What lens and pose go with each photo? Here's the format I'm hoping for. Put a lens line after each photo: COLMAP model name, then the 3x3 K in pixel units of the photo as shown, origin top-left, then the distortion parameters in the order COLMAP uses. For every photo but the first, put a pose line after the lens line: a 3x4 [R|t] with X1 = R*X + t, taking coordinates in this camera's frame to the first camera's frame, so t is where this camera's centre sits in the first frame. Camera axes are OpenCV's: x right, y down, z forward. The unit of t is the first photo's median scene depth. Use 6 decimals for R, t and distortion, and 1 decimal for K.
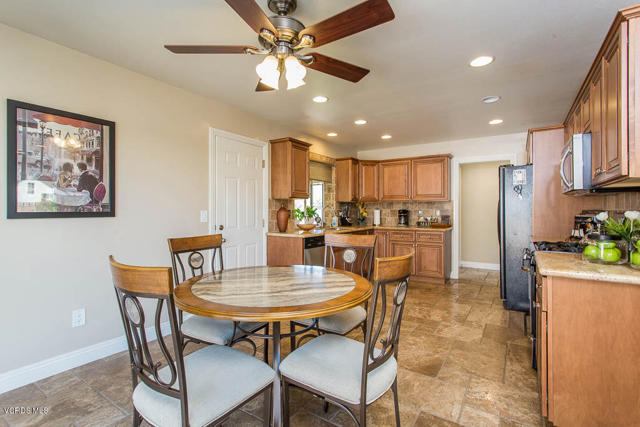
lens RADIAL K [[301.4, 0, 315.9], [0, 301.4, 211.1], [0, 0, 1]] dist [-0.001434, 0.001171]
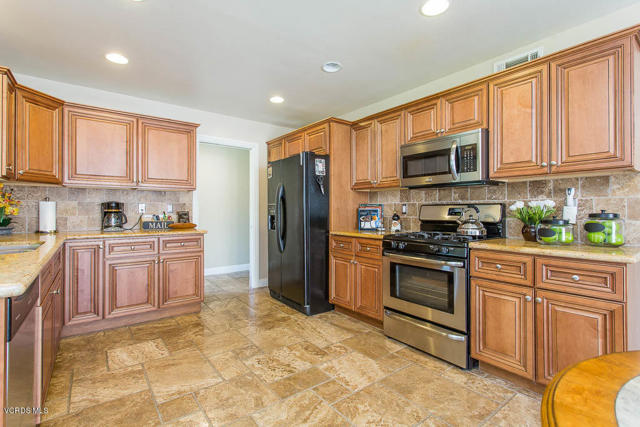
lens RADIAL K [[301.4, 0, 320.2], [0, 301.4, 209.1], [0, 0, 1]] dist [-0.001434, 0.001171]
pose [[0.323213, 0.005852, 0.946308, -0.128717], [0.002074, 0.999974, -0.006893, 0.013816], [-0.946324, 0.004190, 0.323193, 0.464675]]
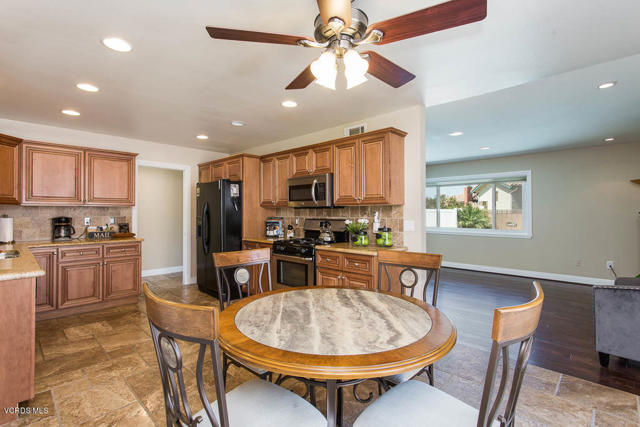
lens RADIAL K [[301.4, 0, 318.0], [0, 301.4, 209.9], [0, 0, 1]] dist [-0.001434, 0.001171]
pose [[0.178912, 0.010623, 0.983808, -0.315210], [0.003768, 0.999927, -0.011482, -0.012348], [-0.983858, 0.005762, 0.178858, 0.292968]]
